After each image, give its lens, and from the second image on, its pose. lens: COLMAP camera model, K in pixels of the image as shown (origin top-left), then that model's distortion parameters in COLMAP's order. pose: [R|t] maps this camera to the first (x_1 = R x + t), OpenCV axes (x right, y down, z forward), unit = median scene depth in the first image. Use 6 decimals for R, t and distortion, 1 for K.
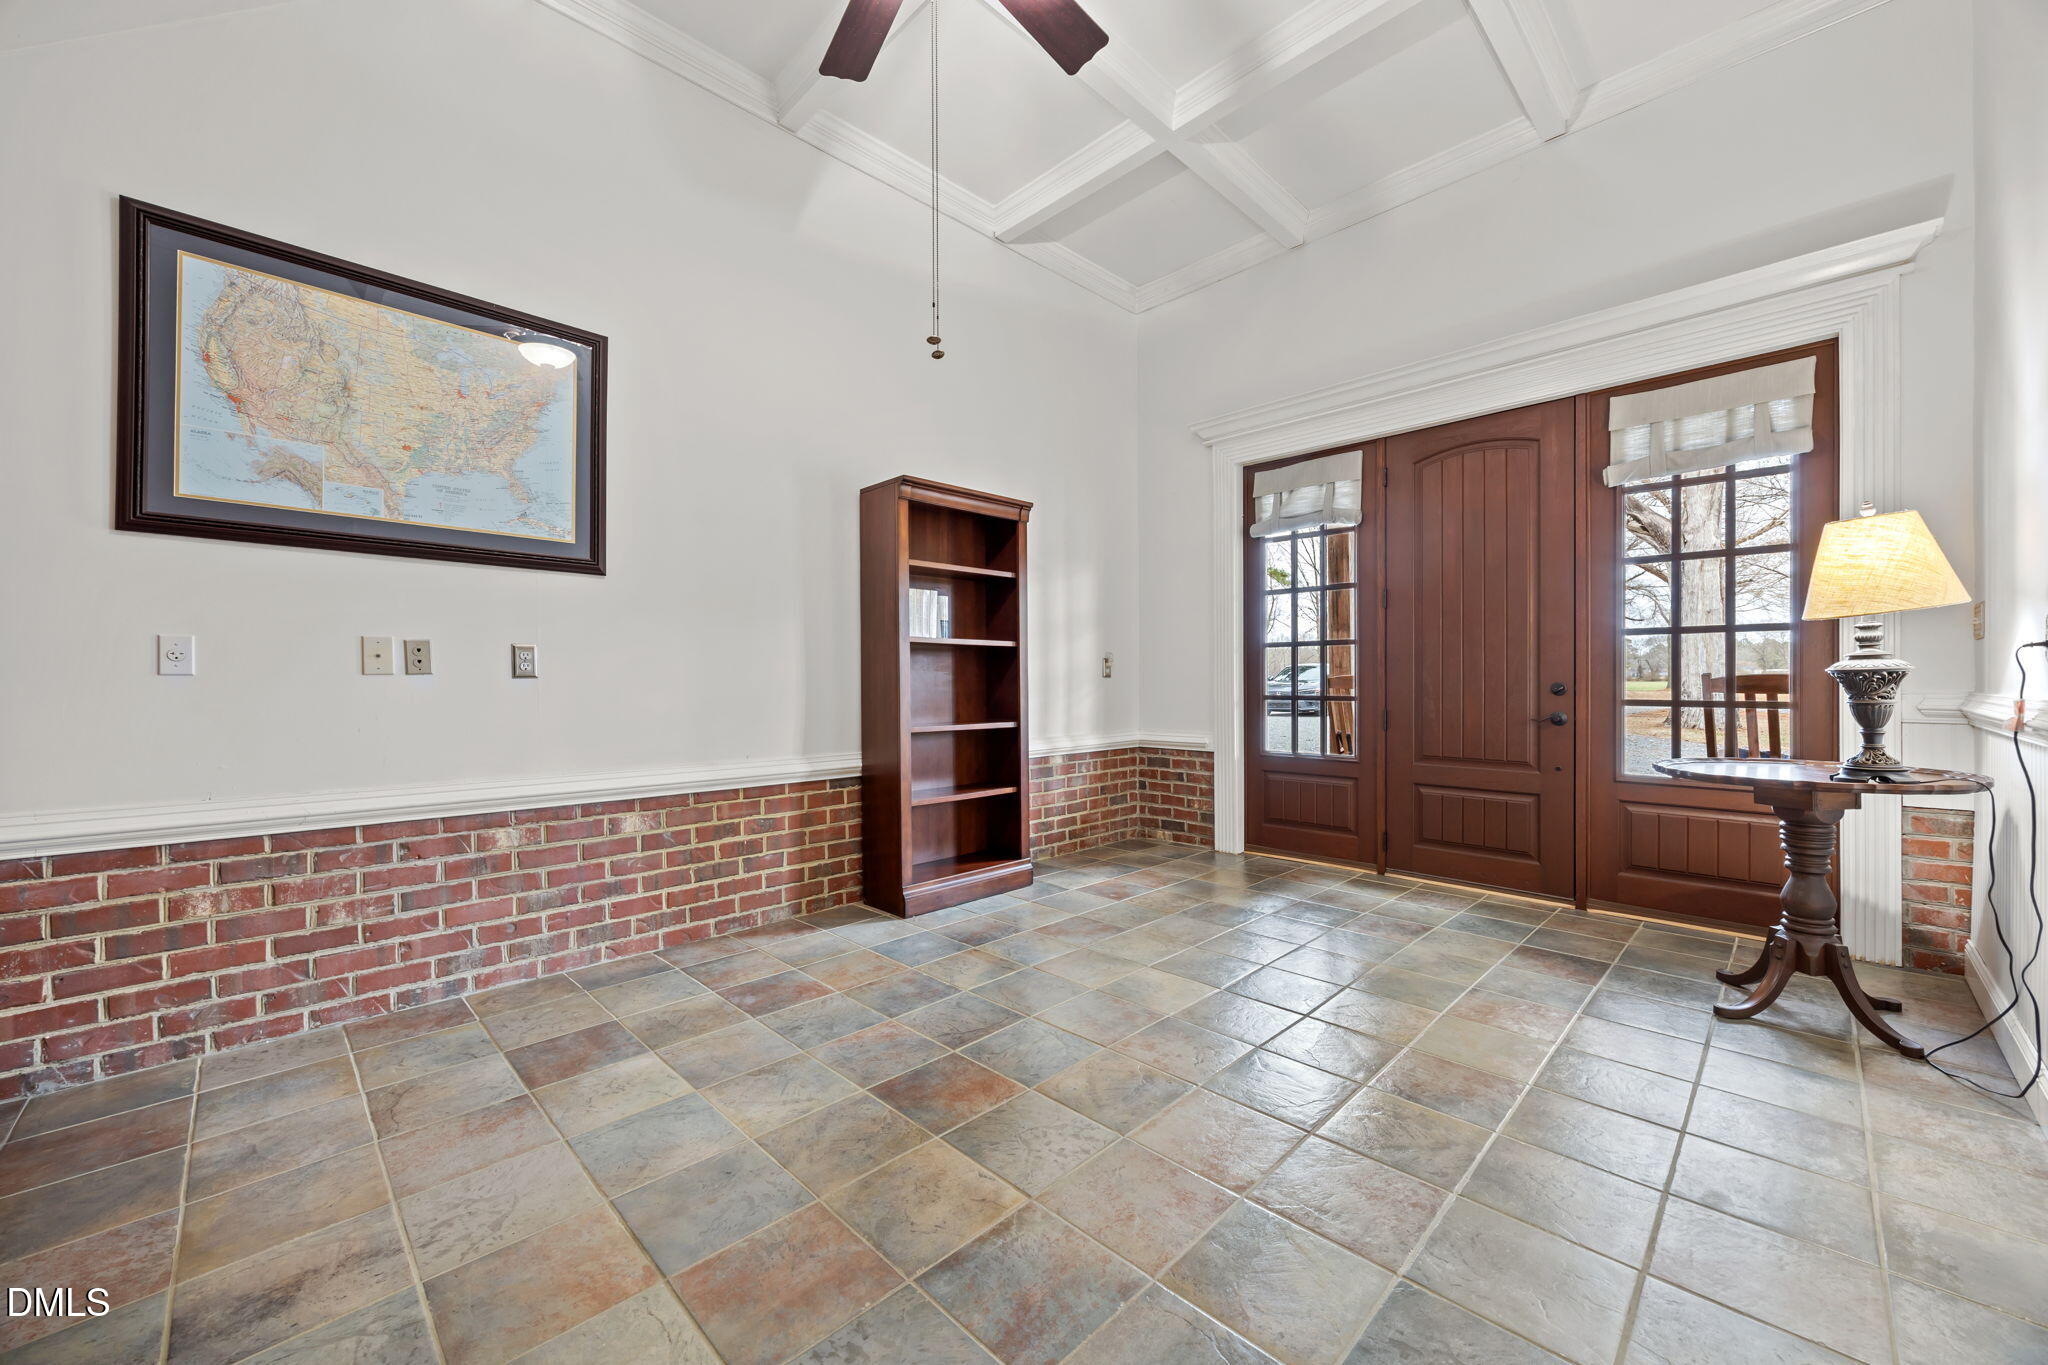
lens RADIAL K [[779.4, 0, 1022.3], [0, 779.4, 683.7], [0, 0, 1]] dist [-0.010154, -0.000088]
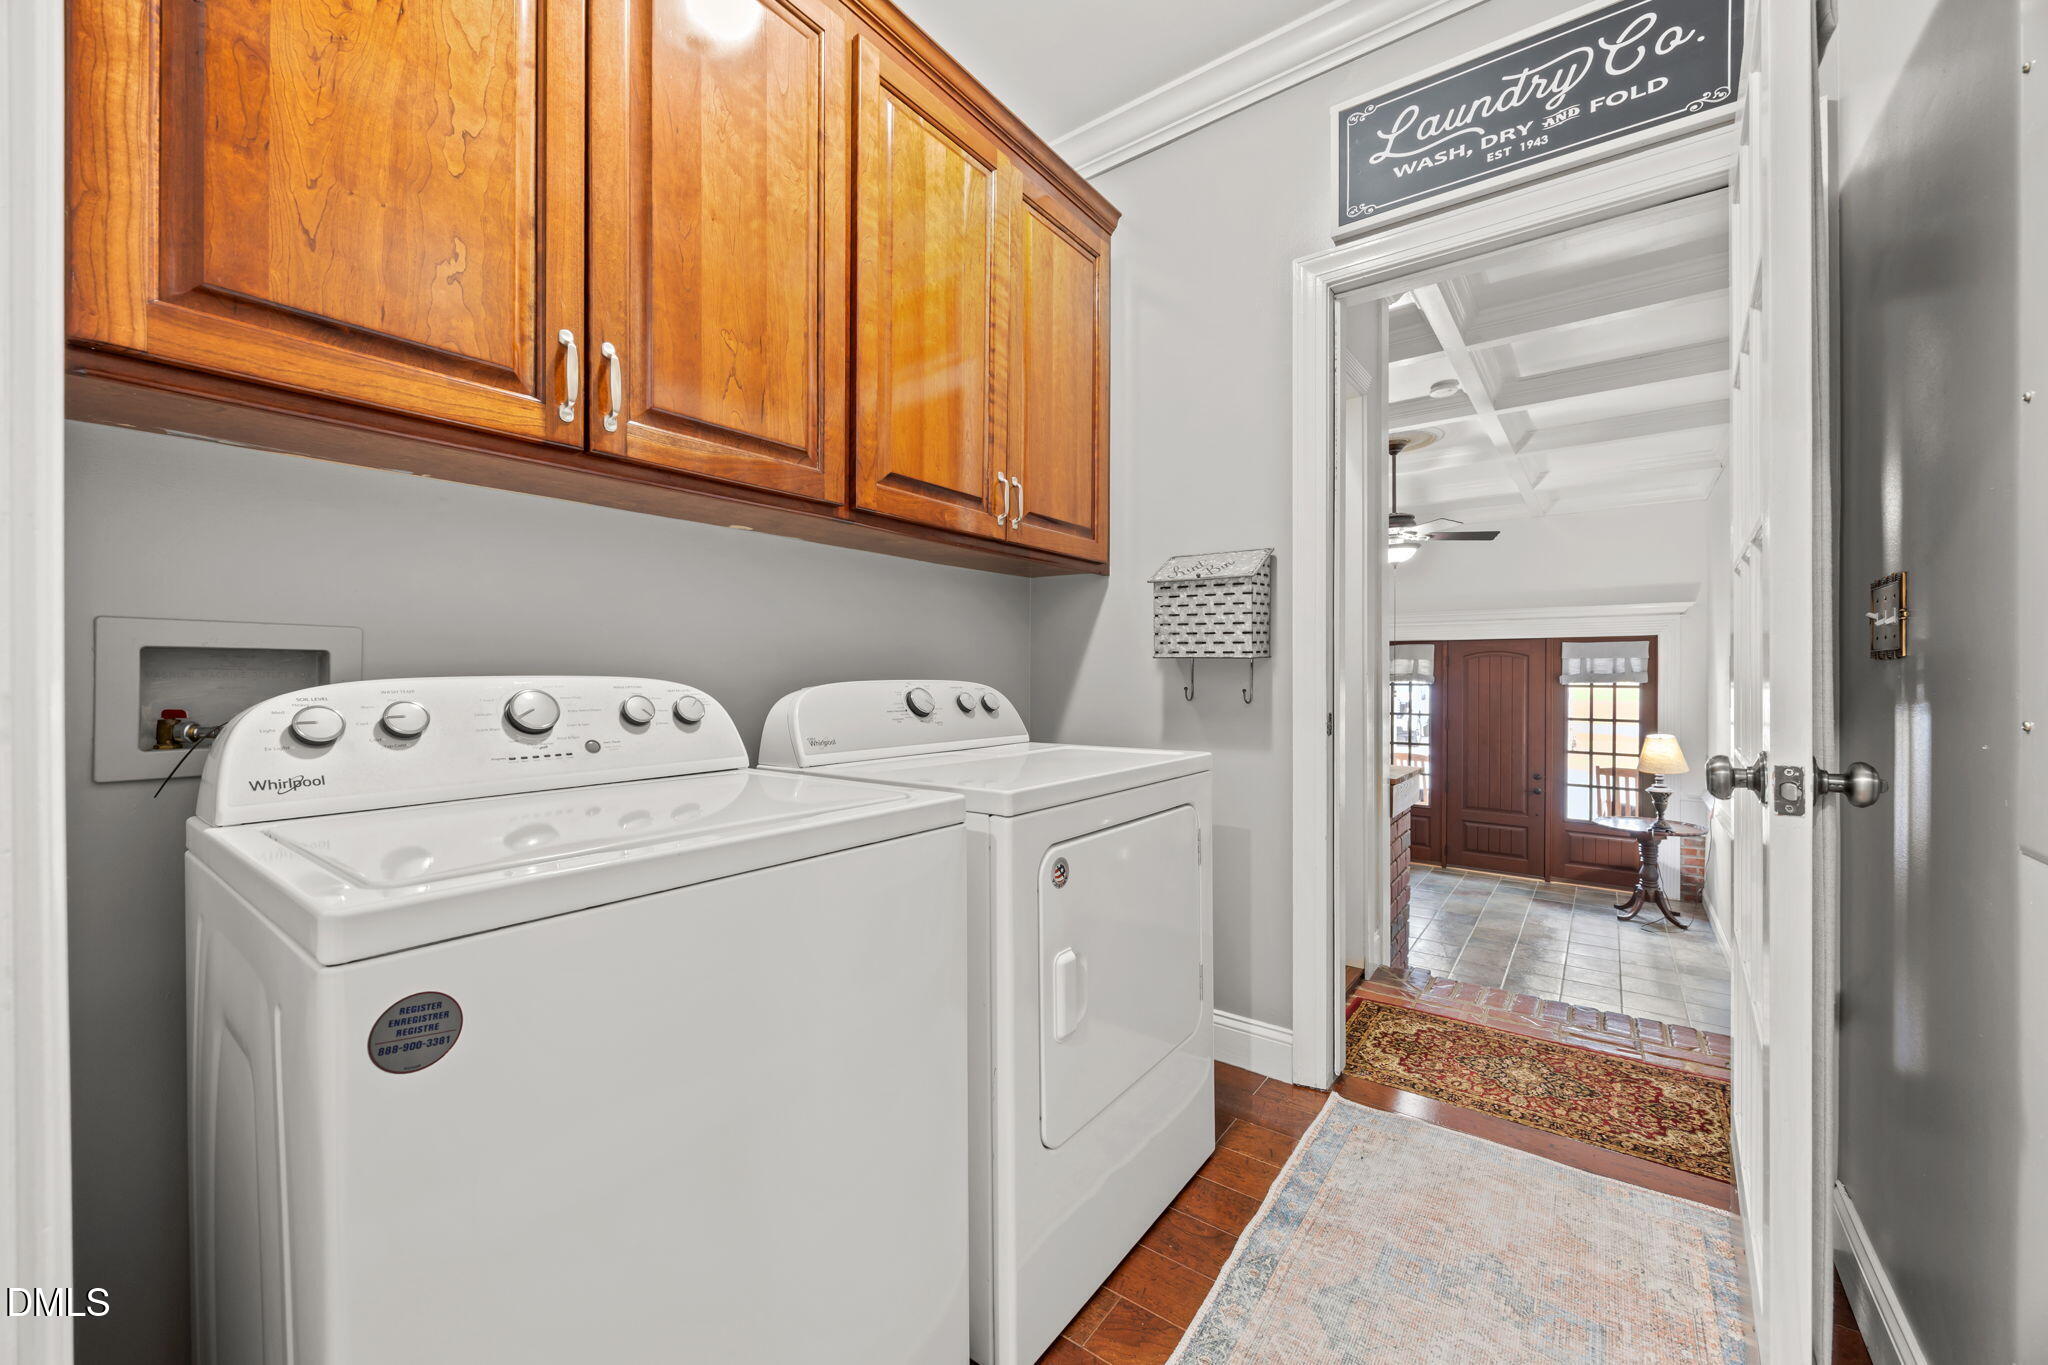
lens RADIAL K [[779.4, 0, 1025.5], [0, 779.4, 675.7], [0, 0, 1]] dist [-0.010154, -0.000088]
pose [[0.989120, -0.001072, 0.147104, -1.247215], [0.001050, 0.999999, 0.000229, -0.339750], [-0.147104, -0.000072, 0.989121, -1.099856]]
